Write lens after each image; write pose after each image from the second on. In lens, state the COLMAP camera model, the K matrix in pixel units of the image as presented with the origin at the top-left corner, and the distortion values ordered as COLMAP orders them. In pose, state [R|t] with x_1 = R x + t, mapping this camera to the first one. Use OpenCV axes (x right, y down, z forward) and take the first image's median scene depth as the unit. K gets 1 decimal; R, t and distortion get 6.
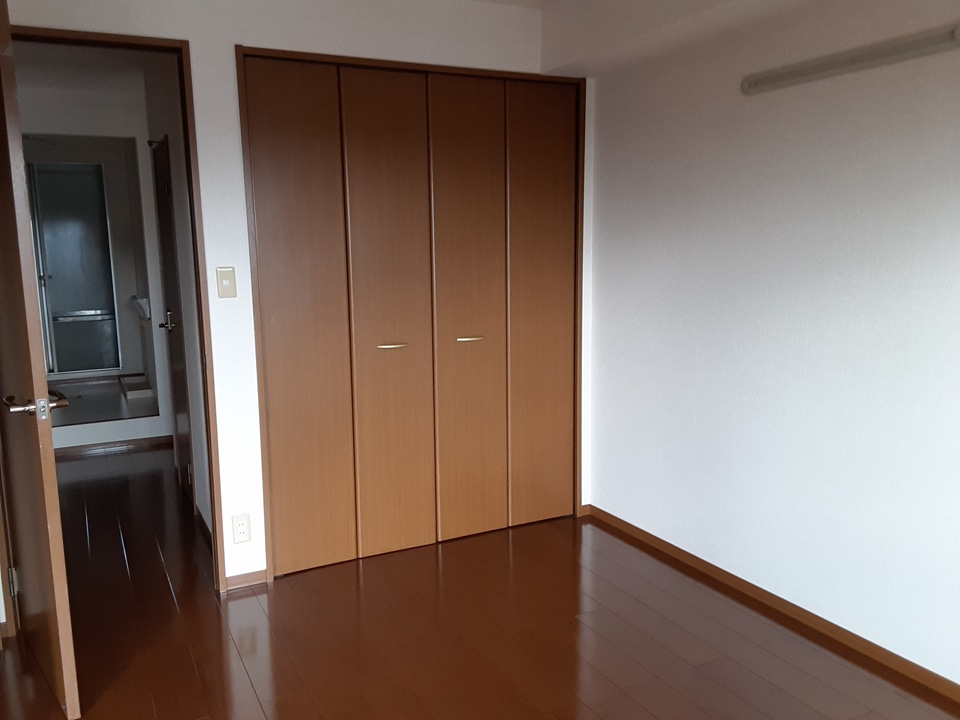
lens RADIAL K [[767.3, 0, 480.0], [0, 767.3, 360.0], [0, 0, 1]] dist [0.074287, -0.000246]
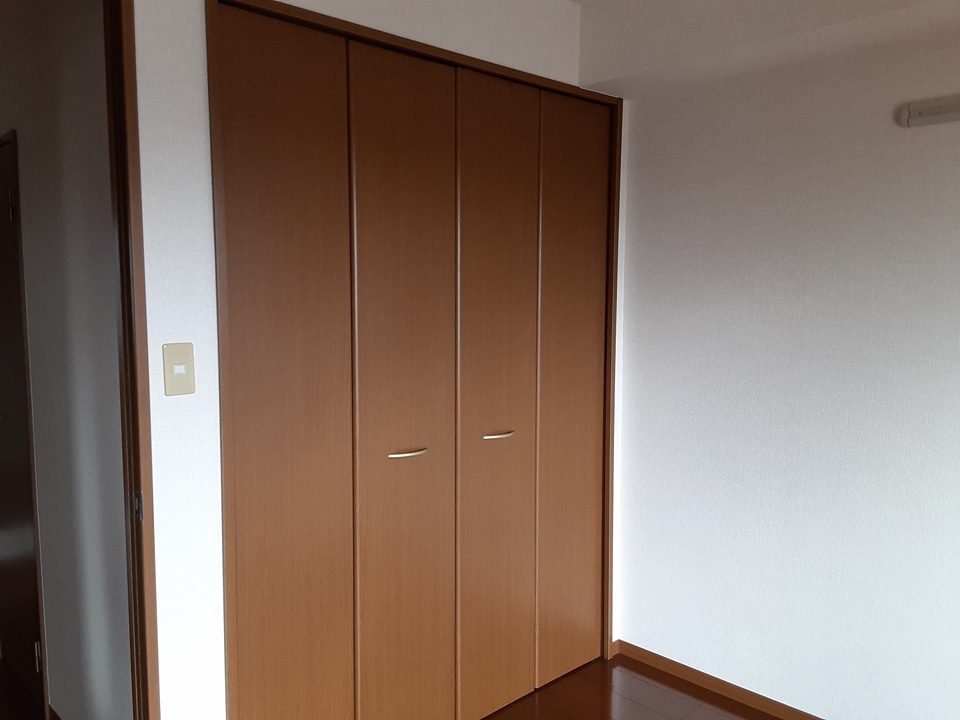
lens RADIAL K [[761.6, 0, 480.0], [0, 761.6, 360.0], [0, 0, 1]] dist [0.001150, -0.000451]
pose [[0.959346, -0.006384, 0.282161, -0.223130], [0.023877, 0.997996, -0.058602, -0.055761], [-0.281222, 0.062957, 0.957575, 0.315061]]
